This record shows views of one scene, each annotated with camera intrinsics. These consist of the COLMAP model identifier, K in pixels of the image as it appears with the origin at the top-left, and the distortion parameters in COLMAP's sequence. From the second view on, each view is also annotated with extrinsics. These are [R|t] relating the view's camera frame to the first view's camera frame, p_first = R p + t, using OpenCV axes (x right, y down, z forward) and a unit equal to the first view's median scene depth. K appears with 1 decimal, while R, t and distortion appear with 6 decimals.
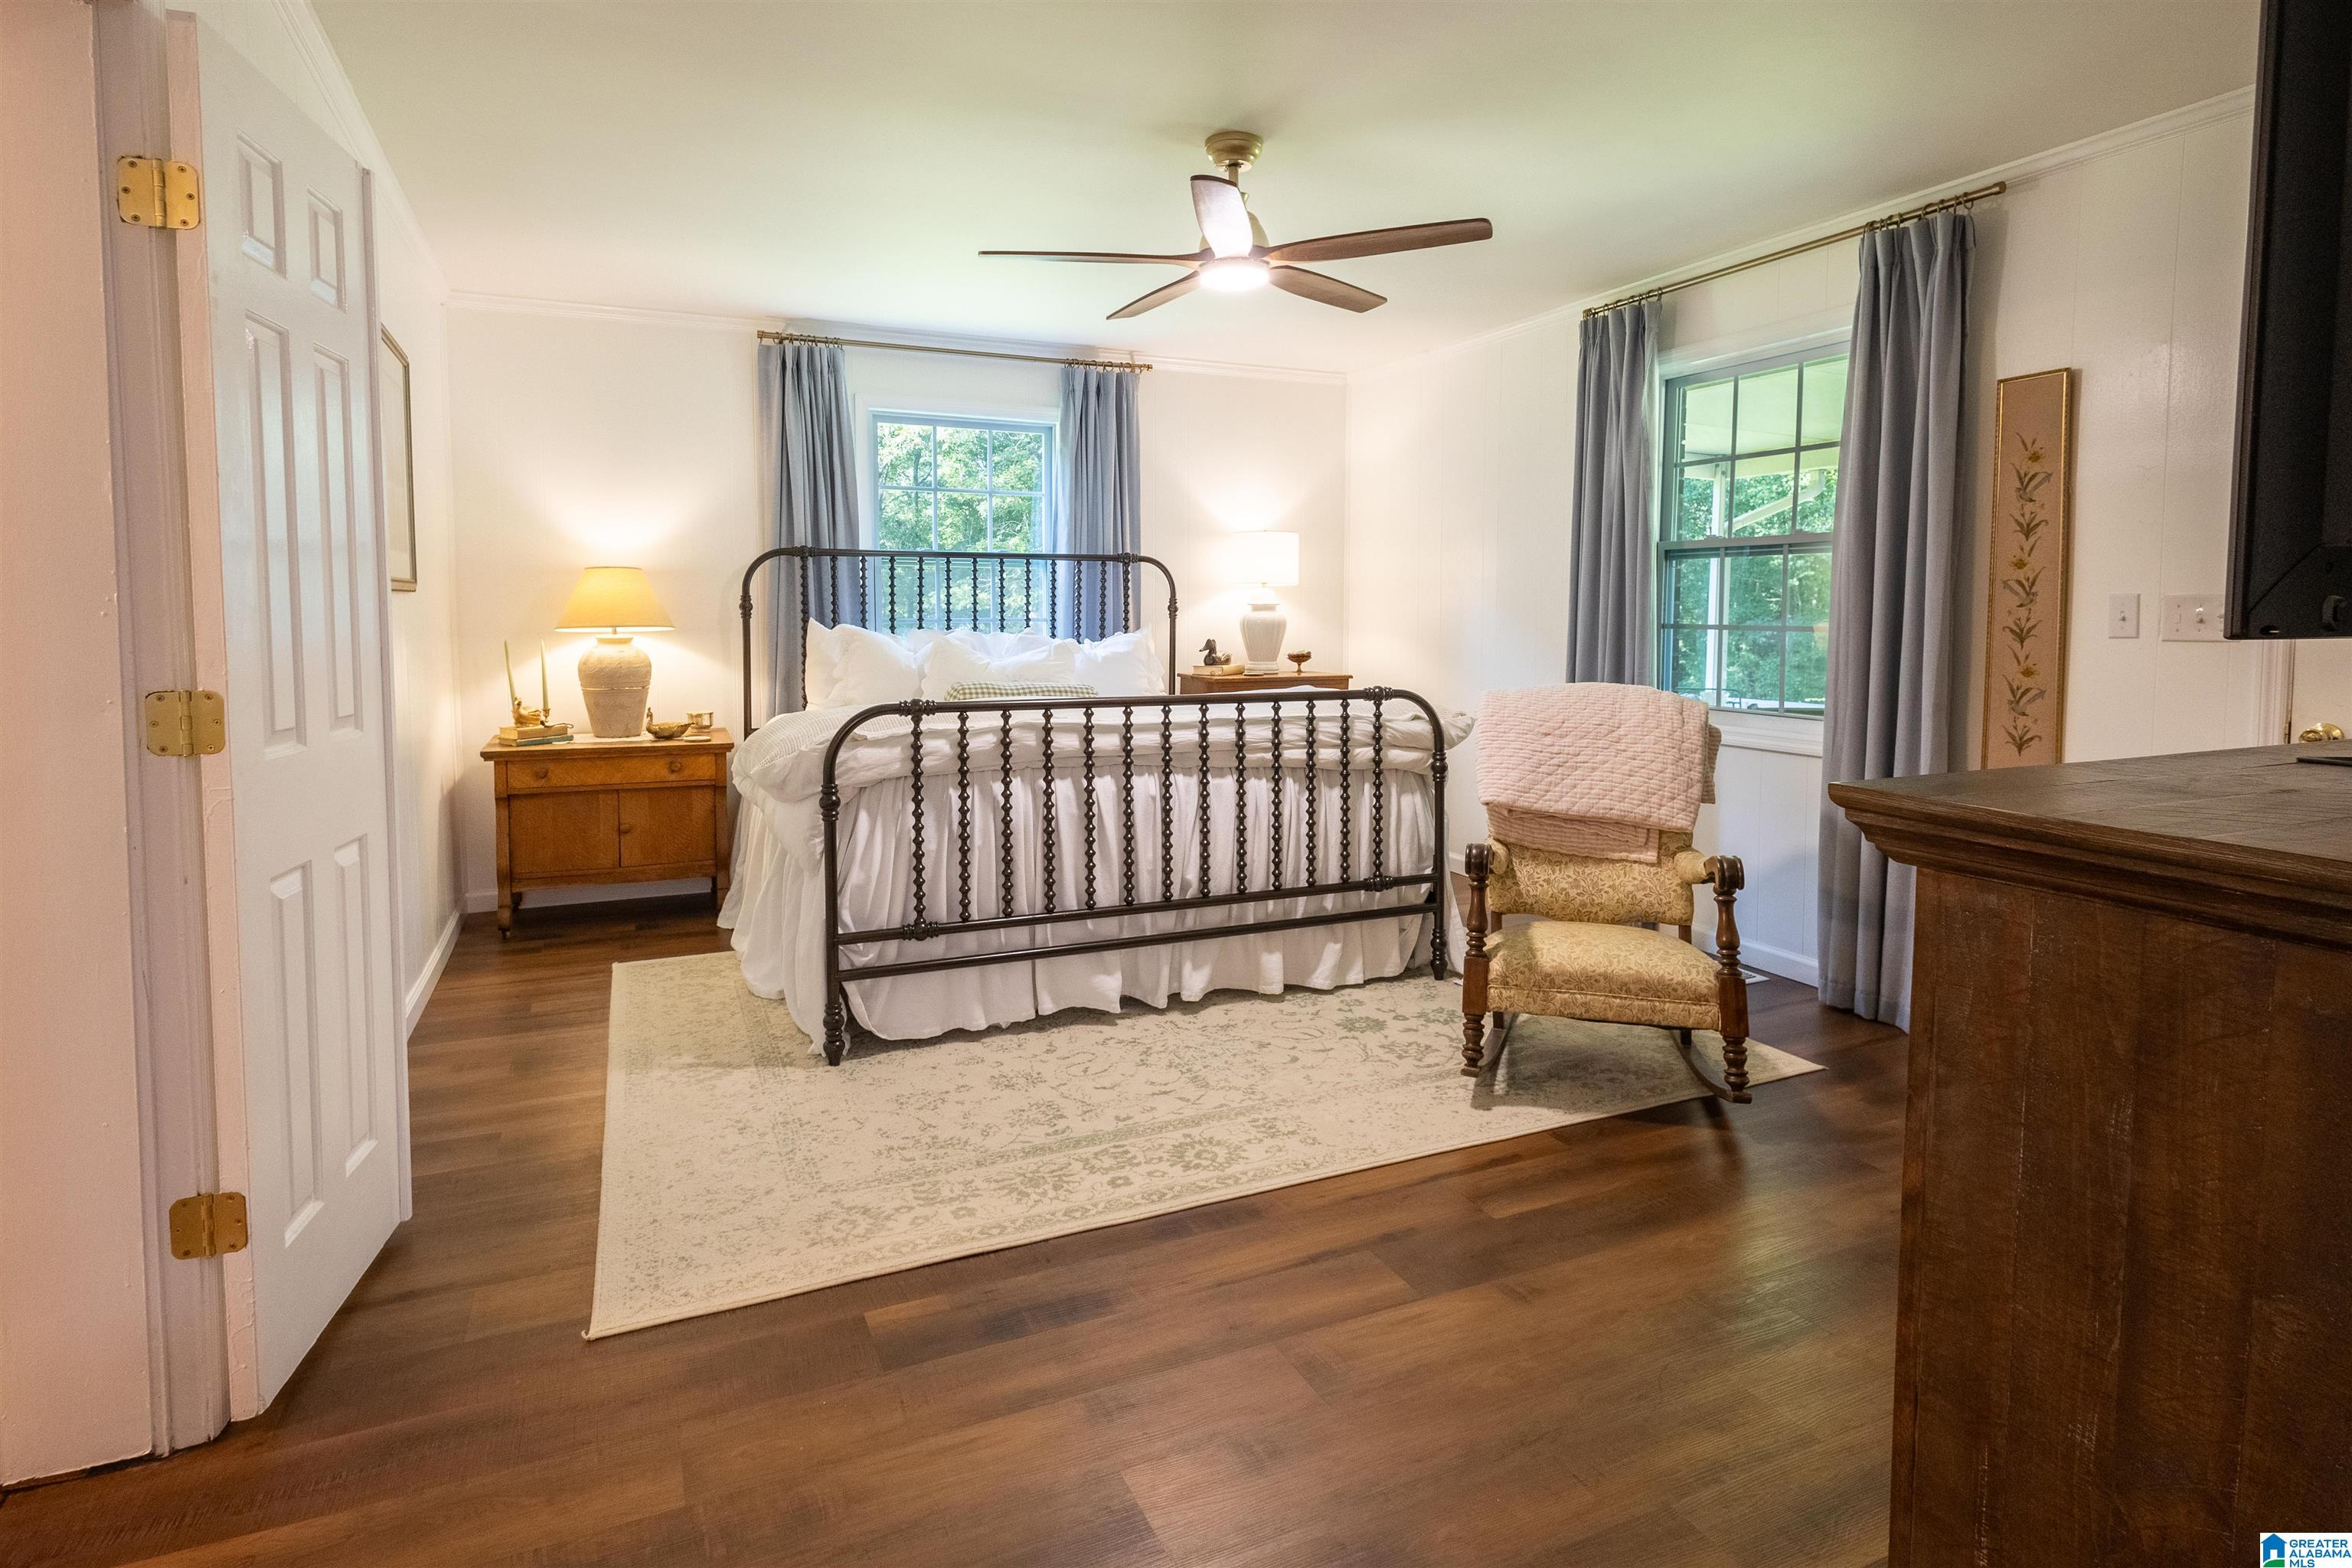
lens RADIAL K [[1109.3, 0, 1031.3], [0, 1109.3, 685.2], [0, 0, 1]] dist [0.002635, 0.000200]
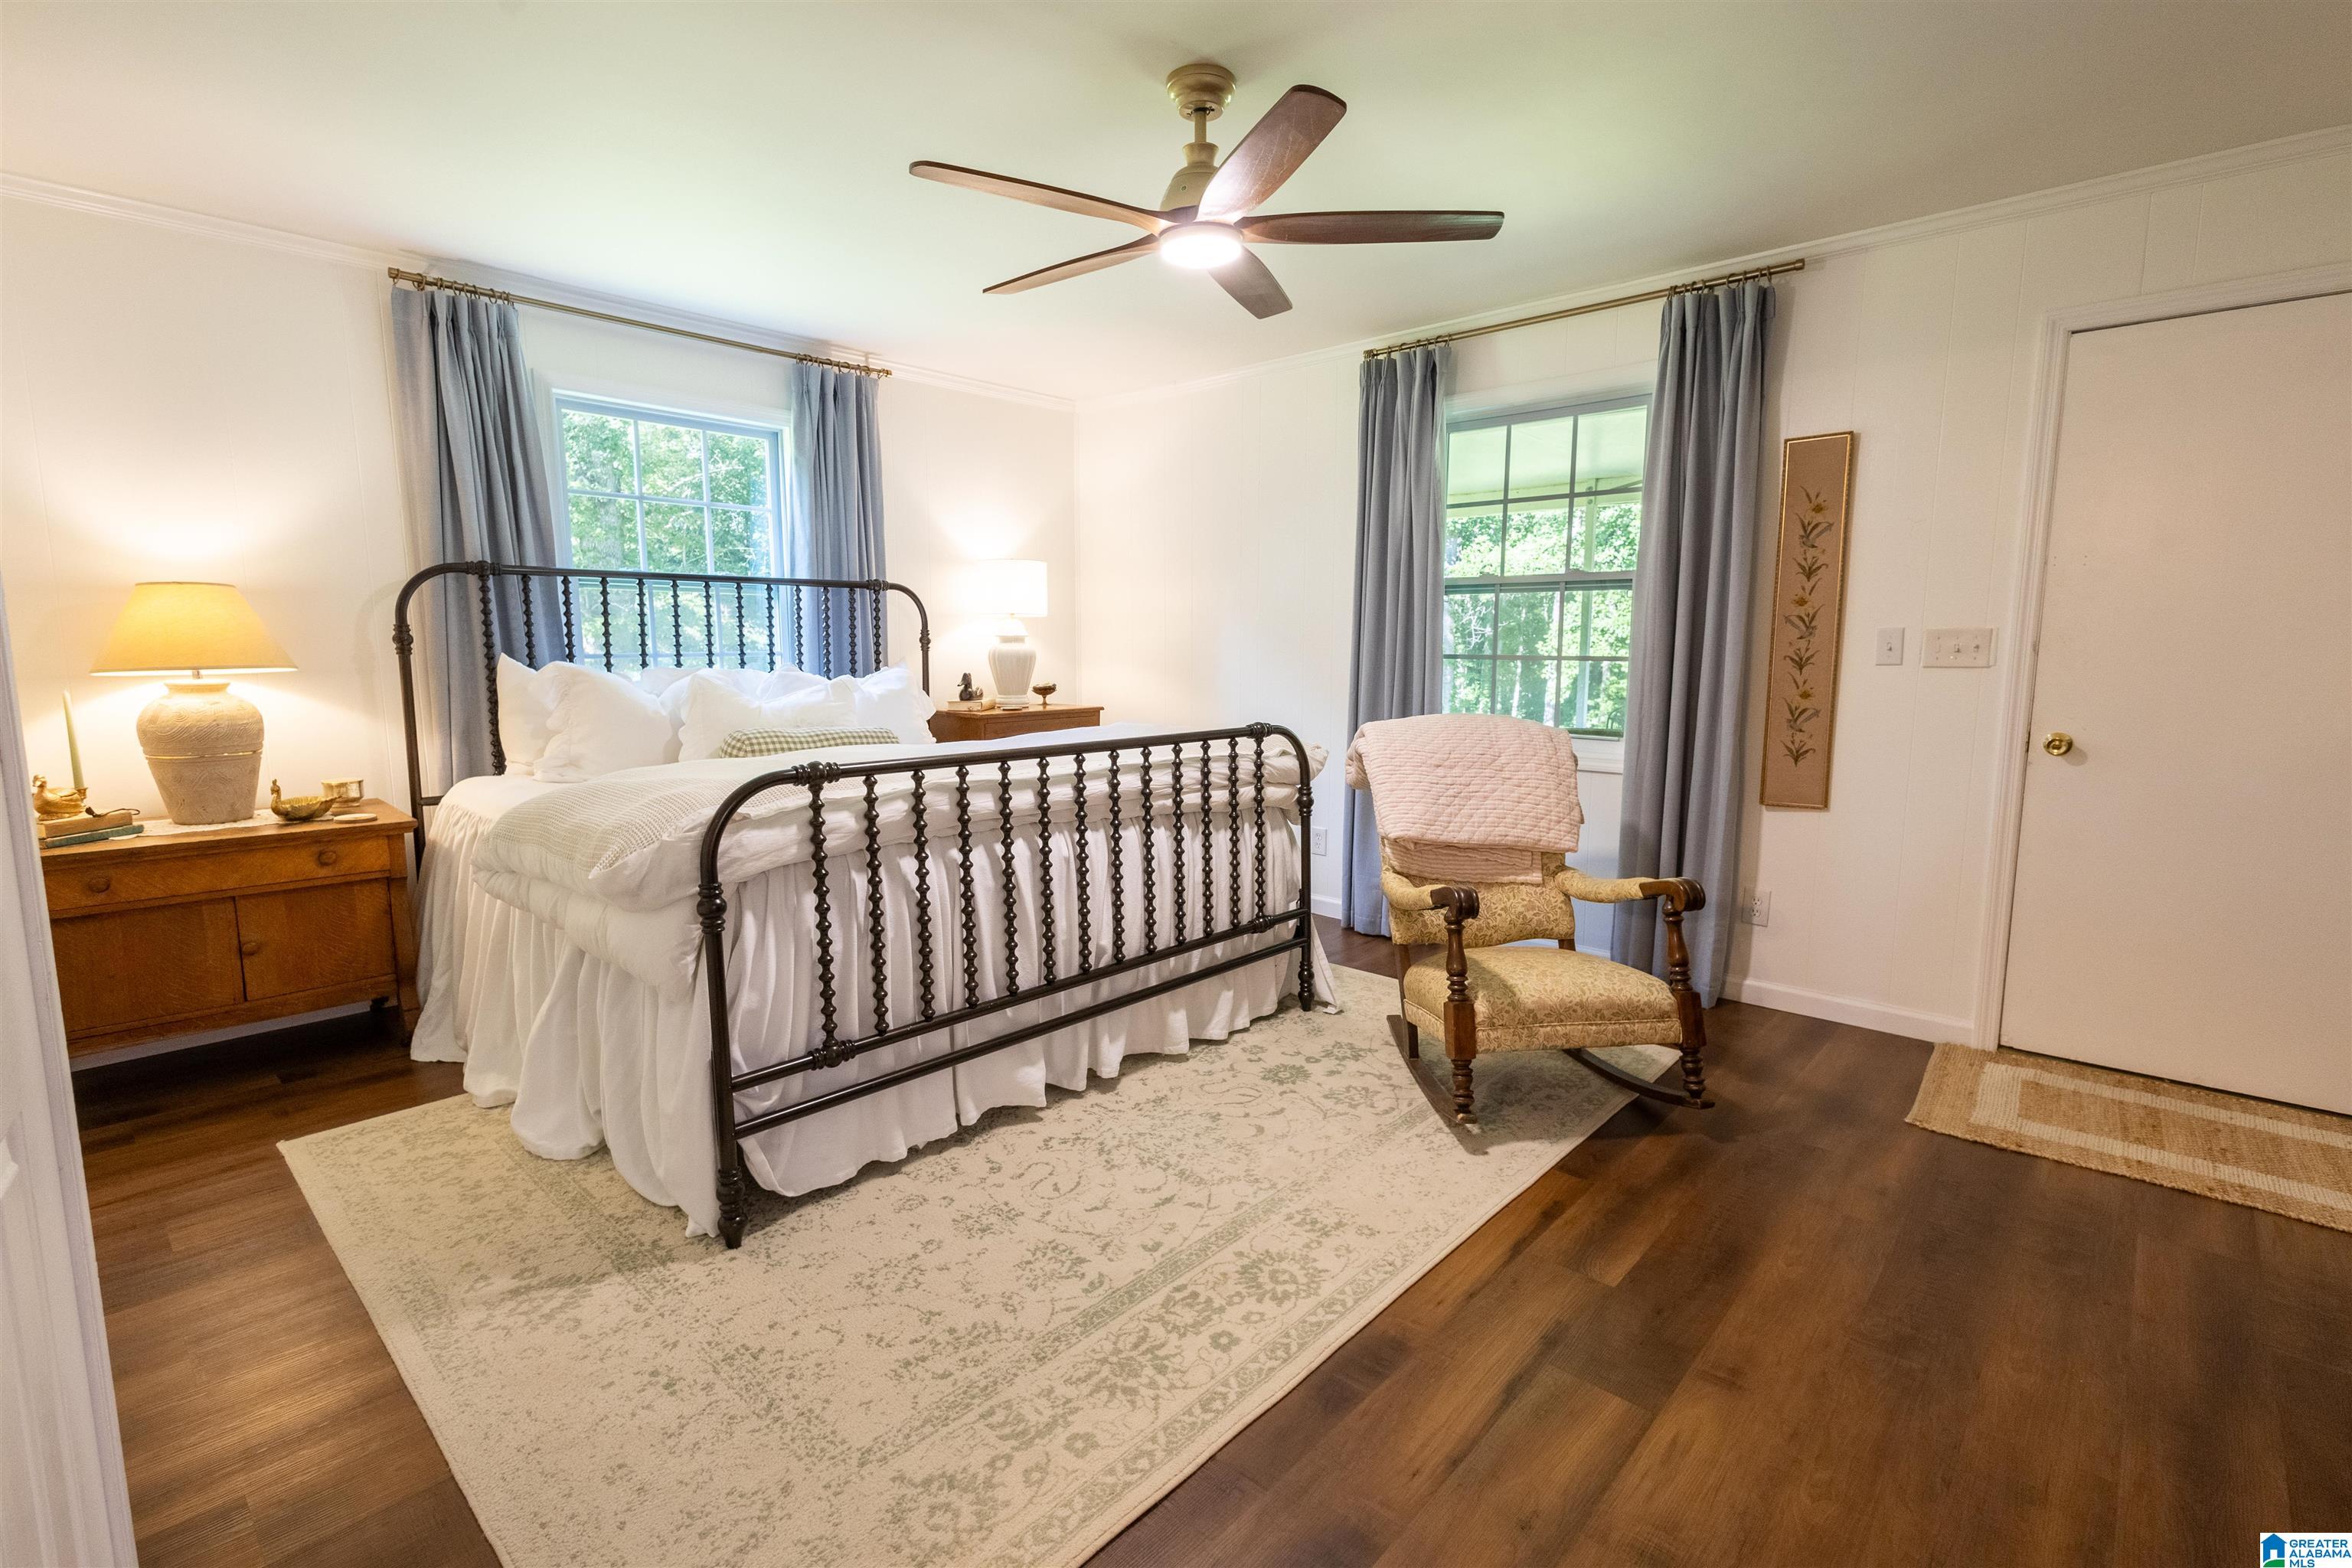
lens RADIAL K [[1086.6, 0, 1154.8], [0, 1086.6, 790.8], [0, 0, 1]] dist [0.006064, -0.002251]
pose [[0.914765, -0.057695, 0.399845, -0.169301], [0.029846, 0.996696, 0.075535, -0.015702], [-0.402882, -0.057163, 0.913465, 0.190141]]
